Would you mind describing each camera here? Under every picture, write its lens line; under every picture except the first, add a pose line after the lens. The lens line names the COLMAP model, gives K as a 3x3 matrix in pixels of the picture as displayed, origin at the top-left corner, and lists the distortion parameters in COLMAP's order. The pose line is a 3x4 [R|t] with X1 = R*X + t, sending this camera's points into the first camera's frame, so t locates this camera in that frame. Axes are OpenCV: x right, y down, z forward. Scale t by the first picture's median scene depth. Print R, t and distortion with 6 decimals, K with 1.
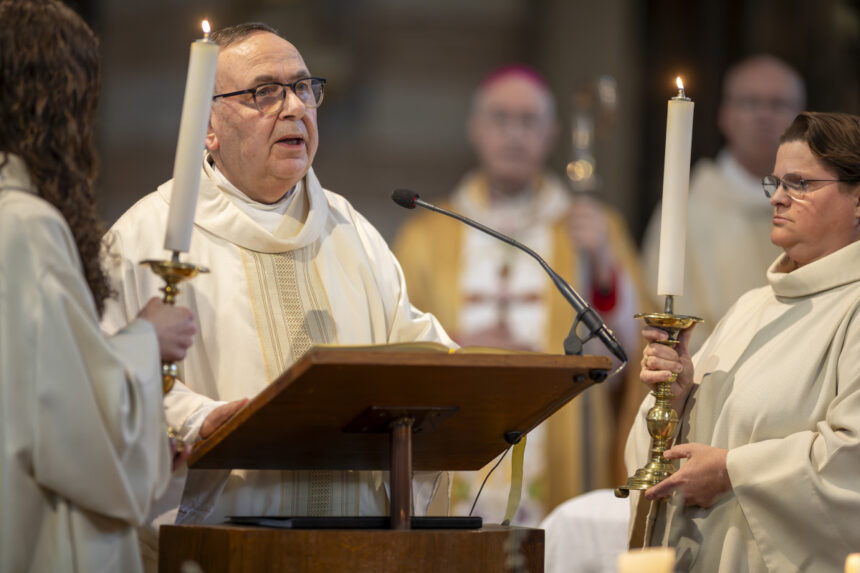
lens RADIAL K [[4960.8, 0, 430.0], [0, 4960.8, 286.5], [0, 0, 1]] dist [-0.057950, 3.084978]
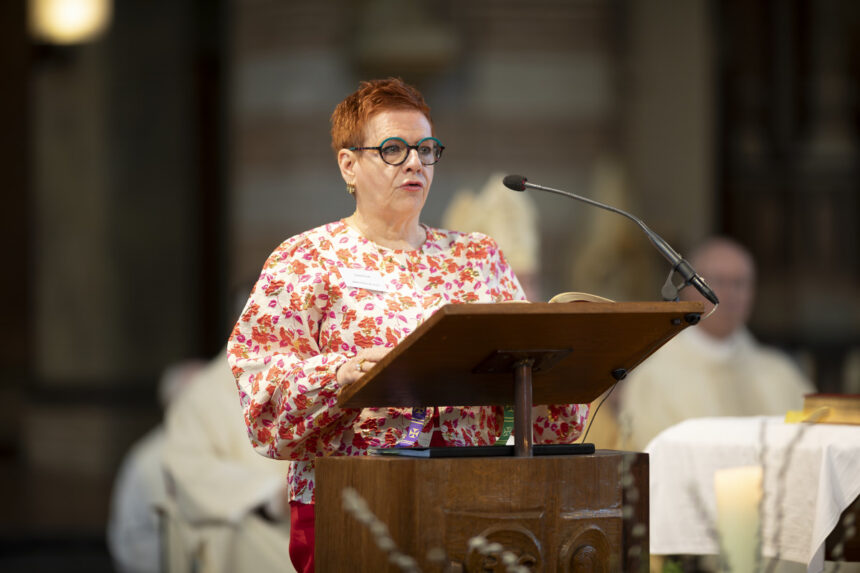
lens RADIAL K [[4960.8, 0, 430.0], [0, 4960.8, 286.5], [0, 0, 1]] dist [-0.057950, 3.084978]
pose [[0.999264, -0.025570, -0.028601, 0.006154], [0.025949, 0.999579, 0.012962, -0.005979], [0.028258, -0.013694, 0.999507, -0.152707]]
